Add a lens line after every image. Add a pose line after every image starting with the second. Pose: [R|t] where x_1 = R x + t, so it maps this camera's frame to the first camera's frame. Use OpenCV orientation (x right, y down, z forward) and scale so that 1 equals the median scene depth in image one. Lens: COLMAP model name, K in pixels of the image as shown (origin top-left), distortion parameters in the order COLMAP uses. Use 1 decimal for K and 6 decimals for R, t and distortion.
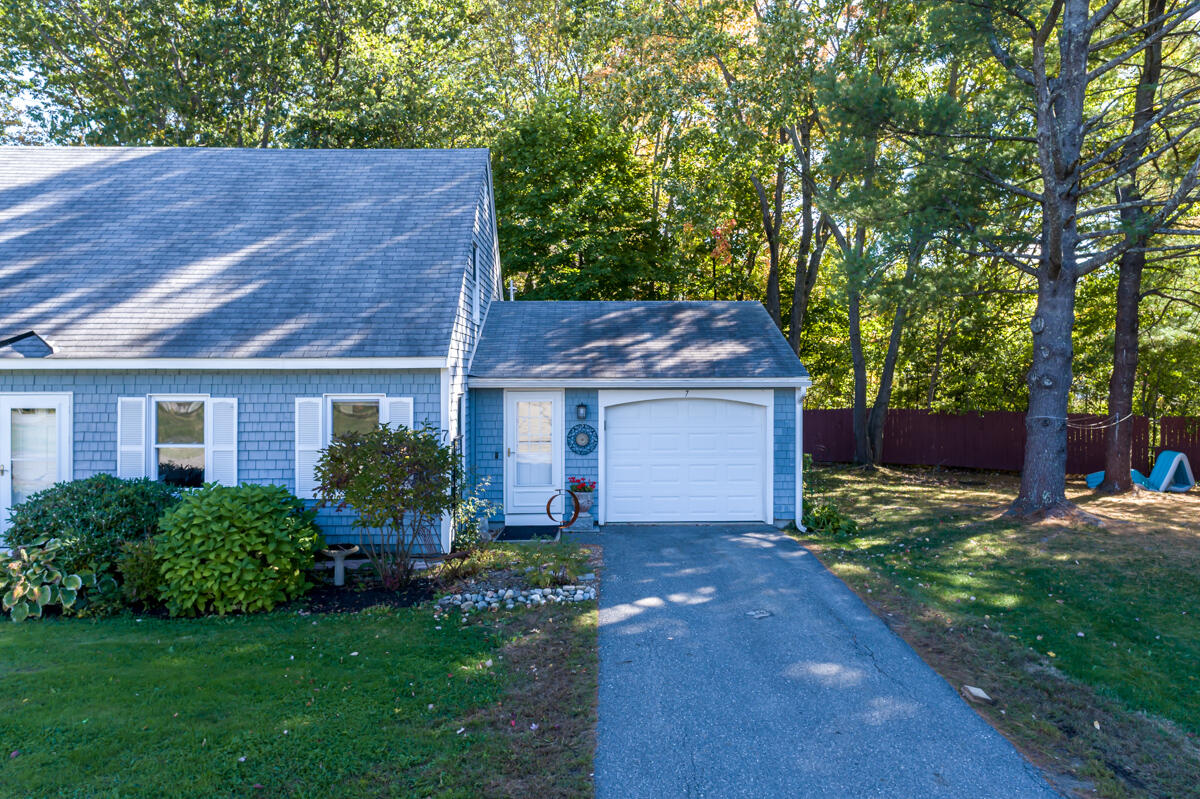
lens RADIAL K [[818.2, 0, 592.6], [0, 818.2, 371.5], [0, 0, 1]] dist [-0.008586, 0.010817]
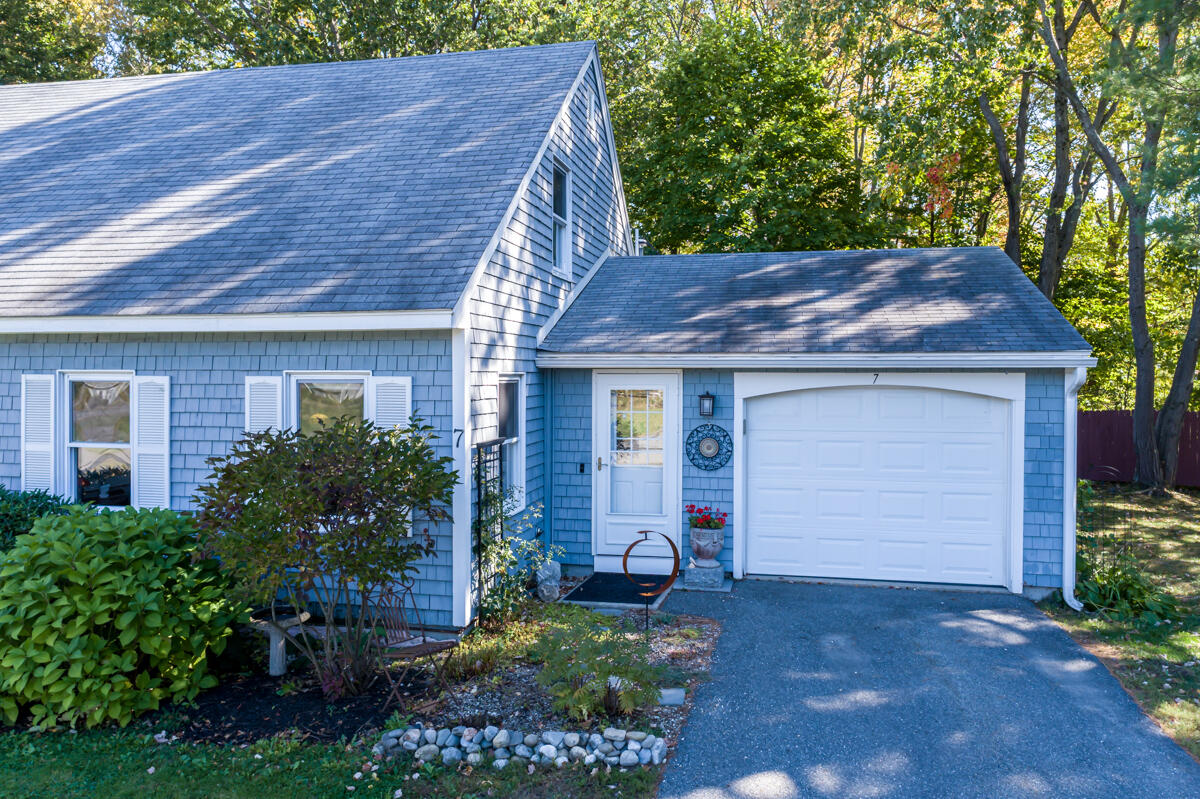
lens RADIAL K [[818.2, 0, 616.3], [0, 818.2, 383.9], [0, 0, 1]] dist [-0.008586, 0.010817]
pose [[0.974674, 0.006044, -0.223547, 0.062111], [-0.002639, 0.999876, 0.015525, 0.022252], [0.223613, -0.014542, 0.974569, 0.347764]]
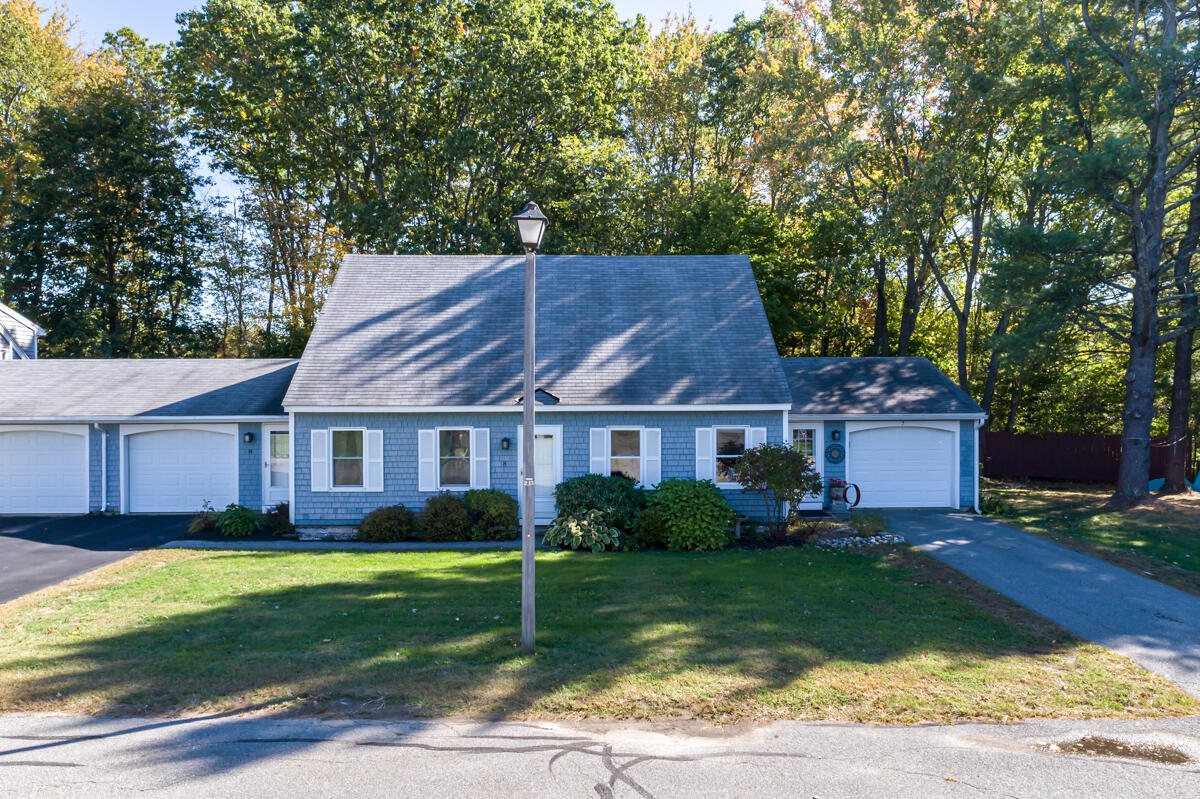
lens RADIAL K [[818.2, 0, 594.0], [0, 818.2, 398.7], [0, 0, 1]] dist [-0.008586, 0.010817]
pose [[0.999984, -0.003074, -0.004681, -0.460406], [0.003096, 0.999984, 0.004697, -0.028845], [0.004667, -0.004711, 0.999978, -0.533359]]
